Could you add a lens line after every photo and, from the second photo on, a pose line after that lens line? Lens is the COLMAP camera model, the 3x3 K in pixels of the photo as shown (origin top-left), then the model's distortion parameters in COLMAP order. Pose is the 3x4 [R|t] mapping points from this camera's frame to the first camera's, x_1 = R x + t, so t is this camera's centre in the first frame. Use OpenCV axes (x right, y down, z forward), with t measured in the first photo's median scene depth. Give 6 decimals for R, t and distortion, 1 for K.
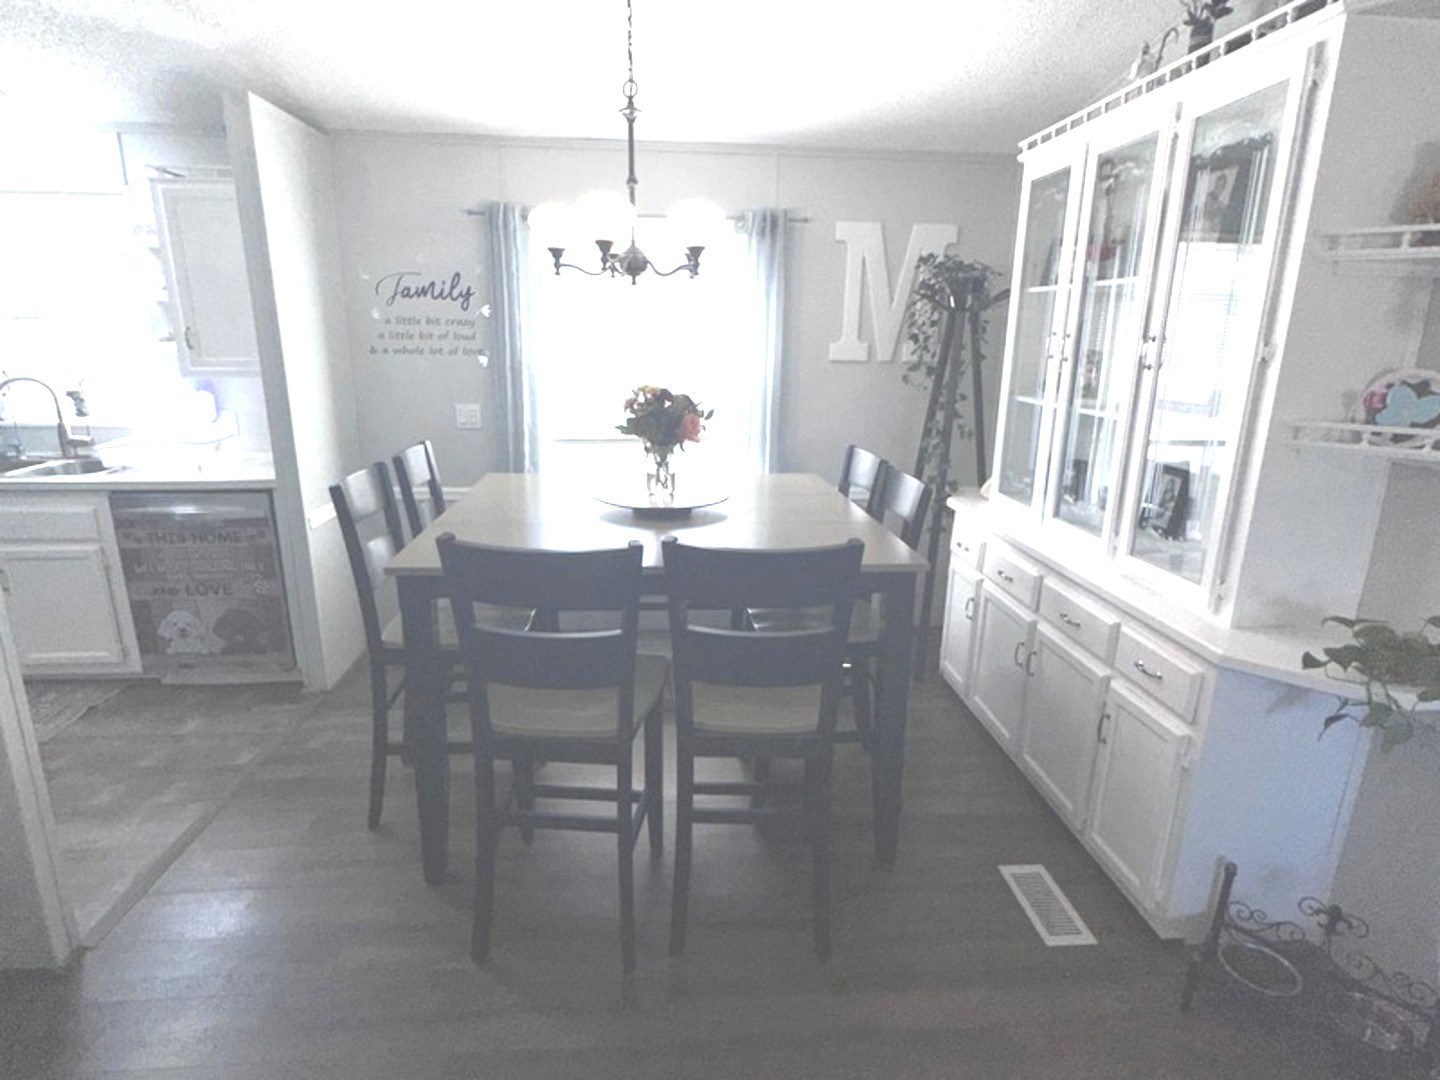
lens RADIAL K [[774.8, 0, 719.8], [0, 774.8, 541.2], [0, 0, 1]] dist [-0.004550, -0.001562]
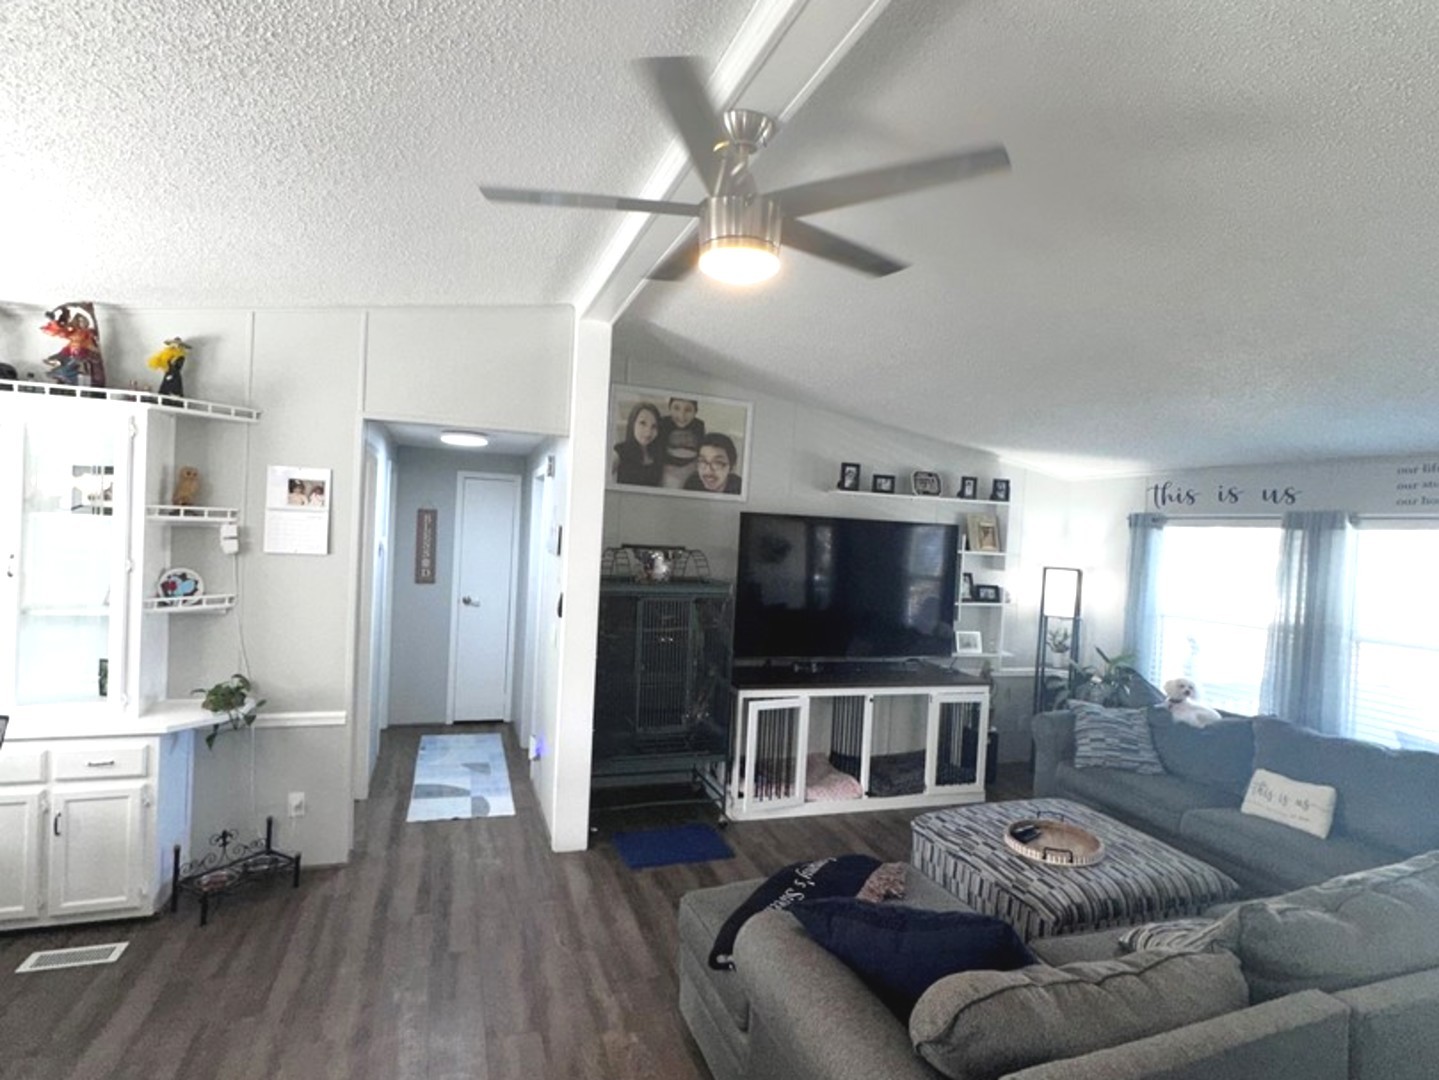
lens RADIAL K [[774.2, 0, 725.2], [0, 774.2, 537.5], [0, 0, 1]] dist [-0.004550, -0.001562]
pose [[-0.260283, -0.047609, 0.964358, -1.255741], [0.188118, 0.977143, 0.099014, -0.197994], [-0.947029, 0.207185, -0.245377, 0.081145]]
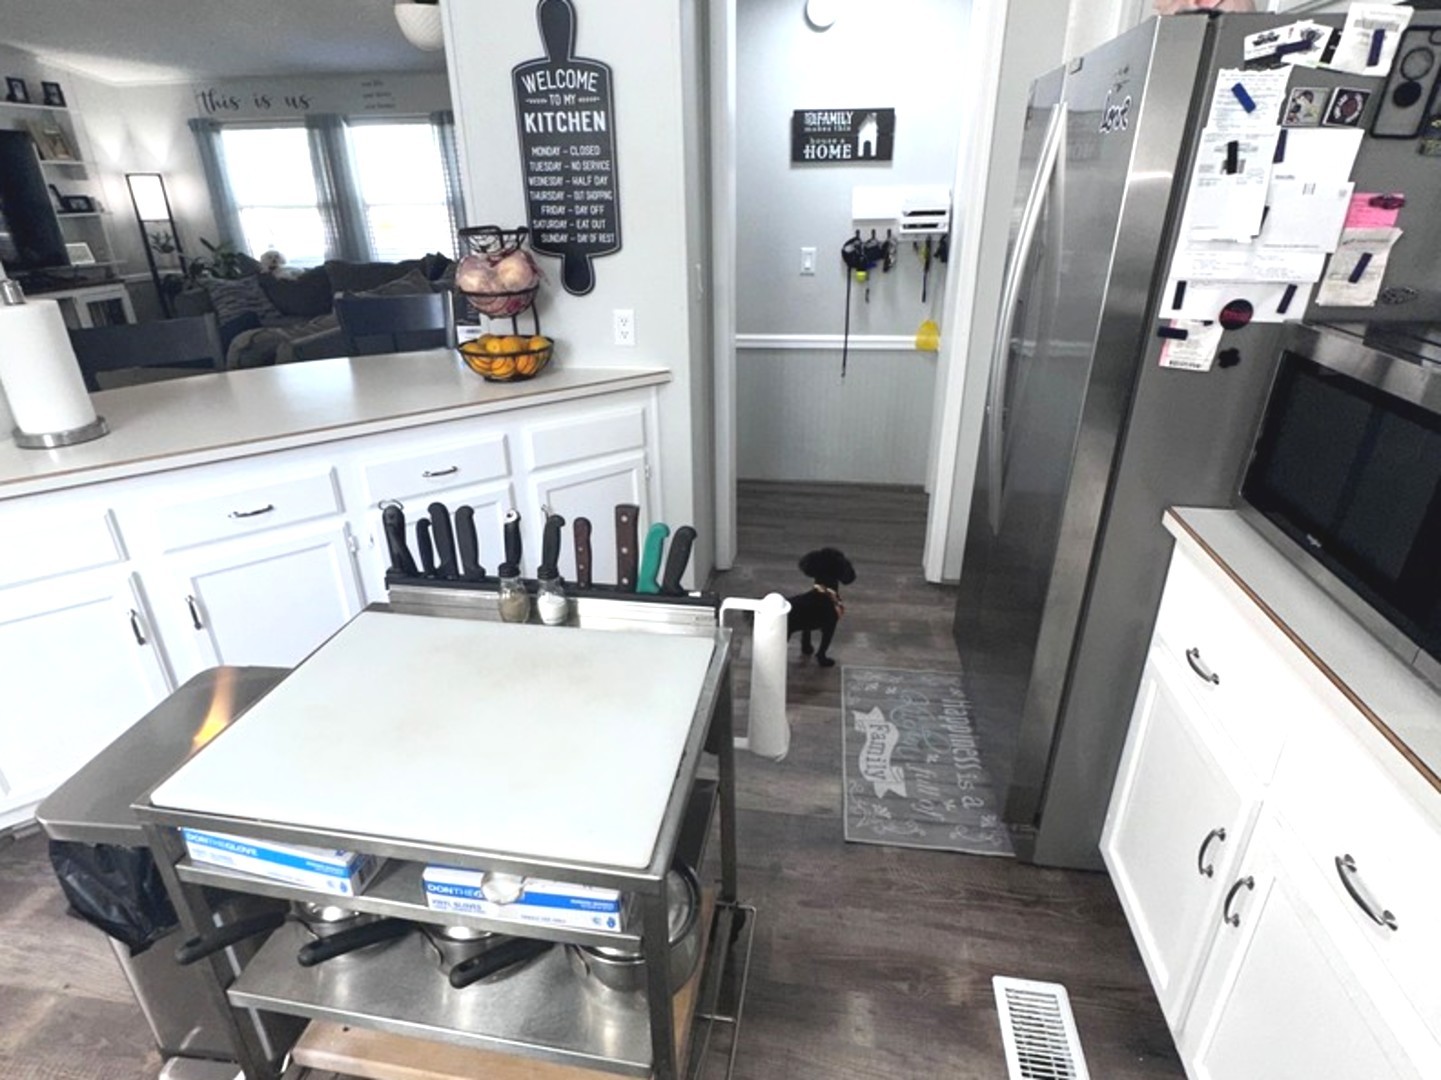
lens RADIAL K [[775.3, 0, 719.9], [0, 775.3, 549.5], [0, 0, 1]] dist [-0.004550, -0.001562]
pose [[-0.974382, -0.111324, 0.195415, -2.039984], [0.040312, 0.768371, 0.638734, -0.339986], [-0.221257, 0.630249, -0.744199, 1.143229]]
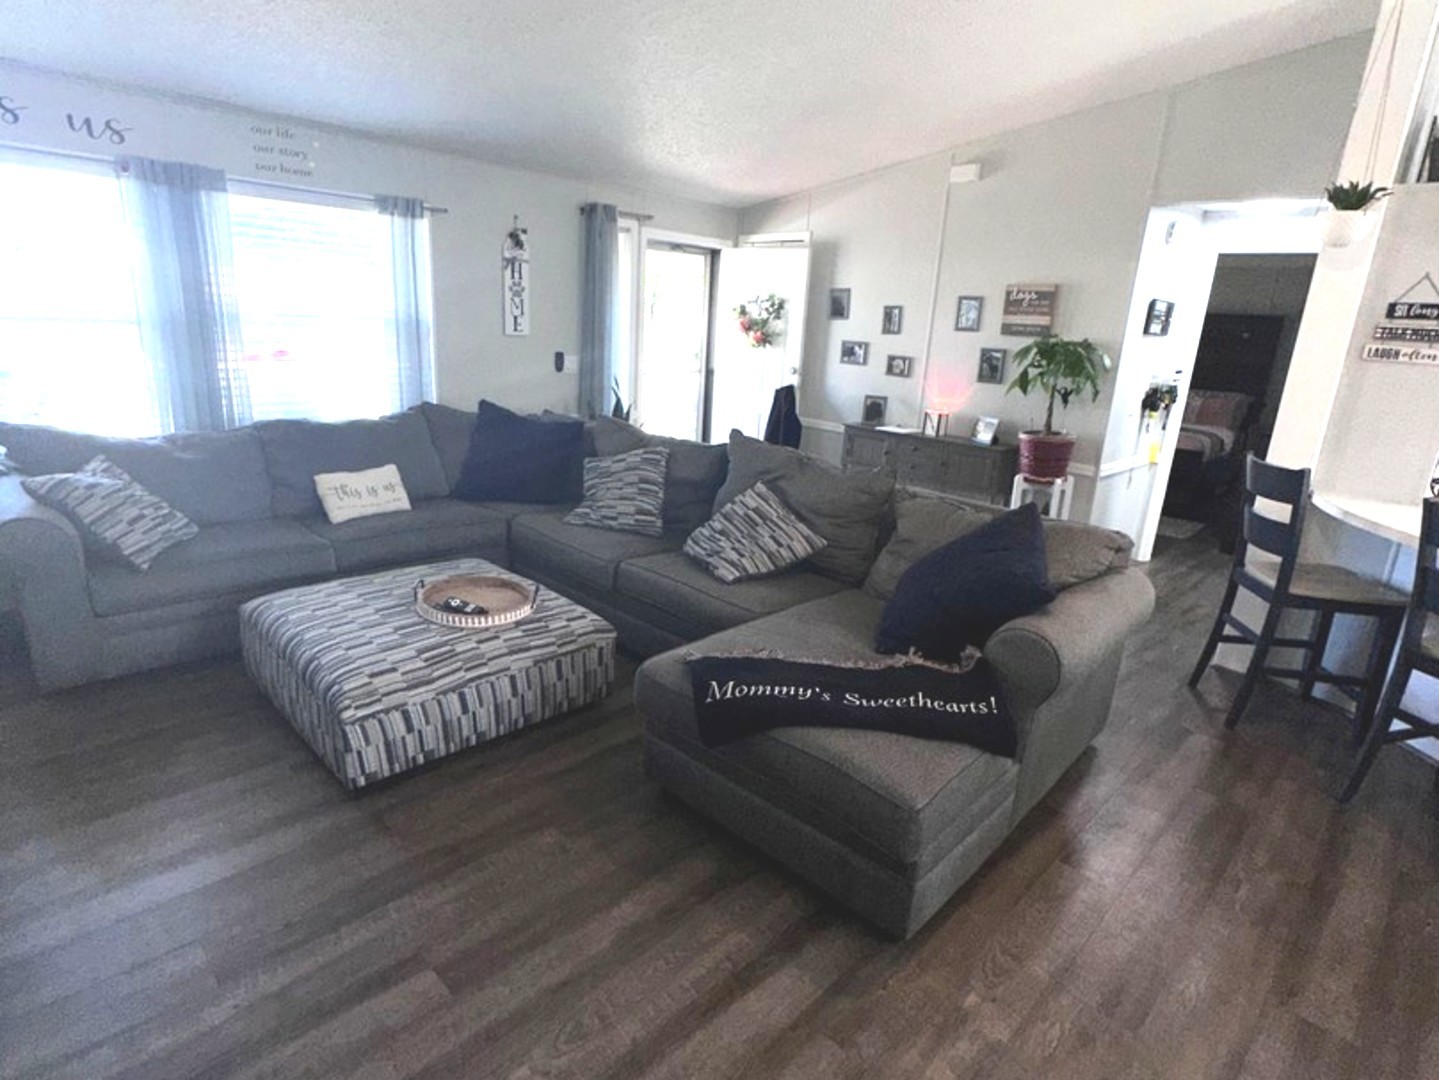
lens RADIAL K [[774.2, 0, 707.5], [0, 774.2, 543.5], [0, 0, 1]] dist [-0.004550, -0.001562]
pose [[-0.751194, 0.115304, -0.649933, 0.772350], [-0.238807, 0.870456, 0.430440, -0.025780], [0.615369, 0.478552, -0.626345, 0.199270]]
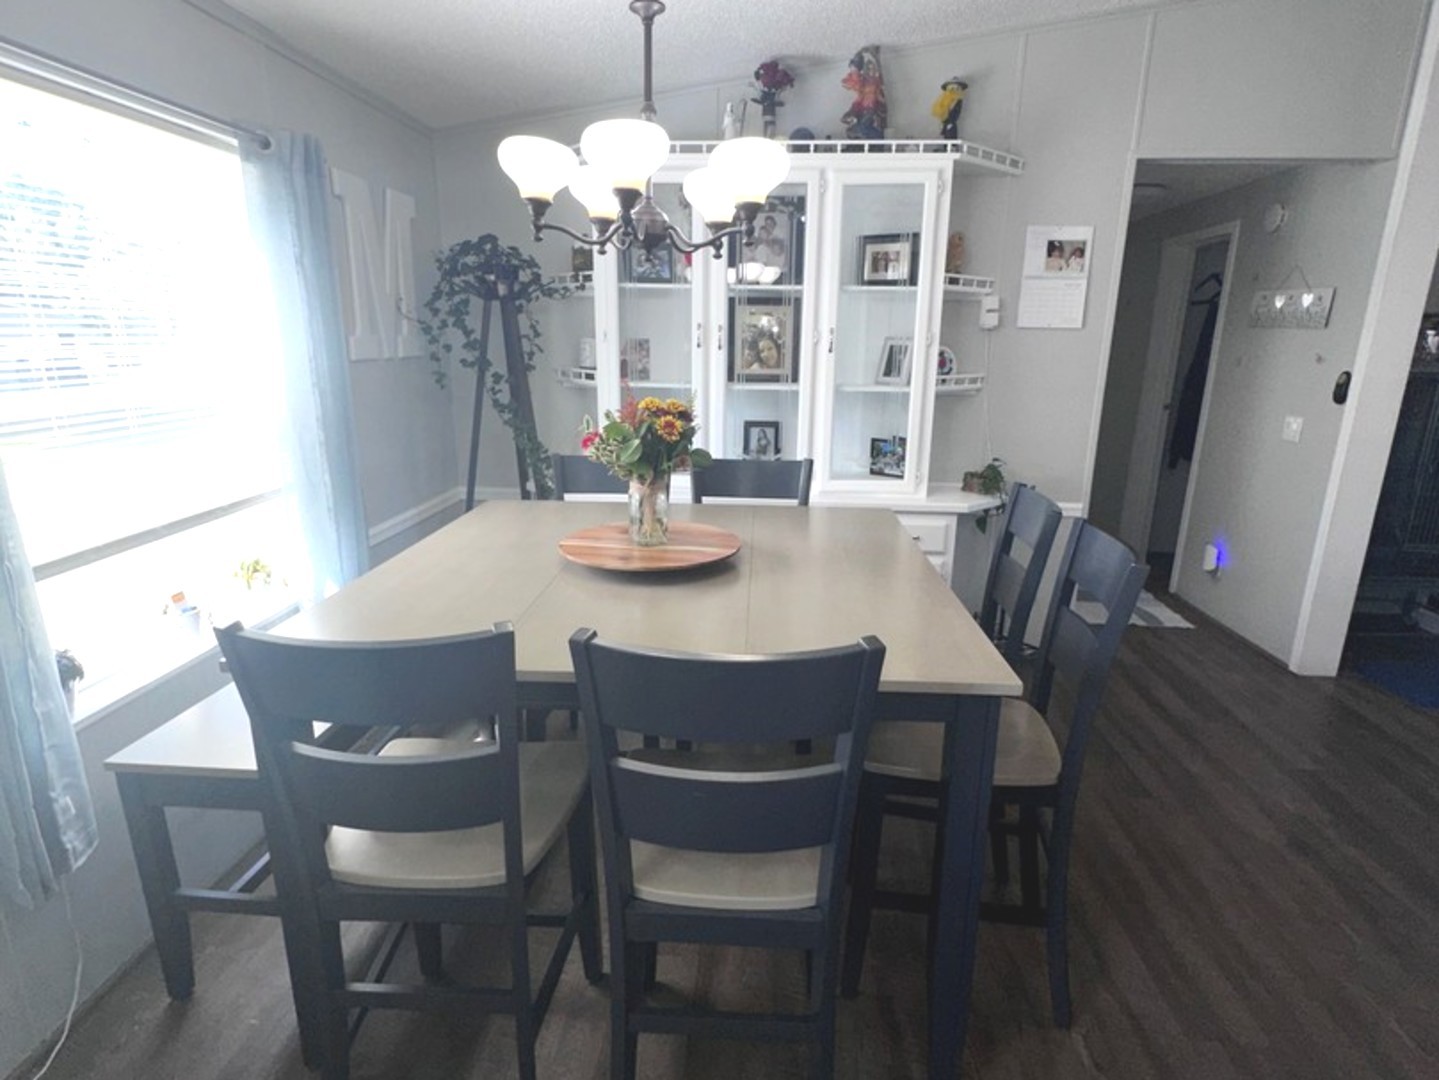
lens RADIAL K [[774.2, 0, 720.5], [0, 774.2, 538.6], [0, 0, 1]] dist [-0.004550, -0.001562]
pose [[0.152723, -0.271688, 0.950190, -1.023486], [0.237404, 0.943401, 0.231589, -0.296790], [-0.959331, 0.190209, 0.208579, 1.030500]]
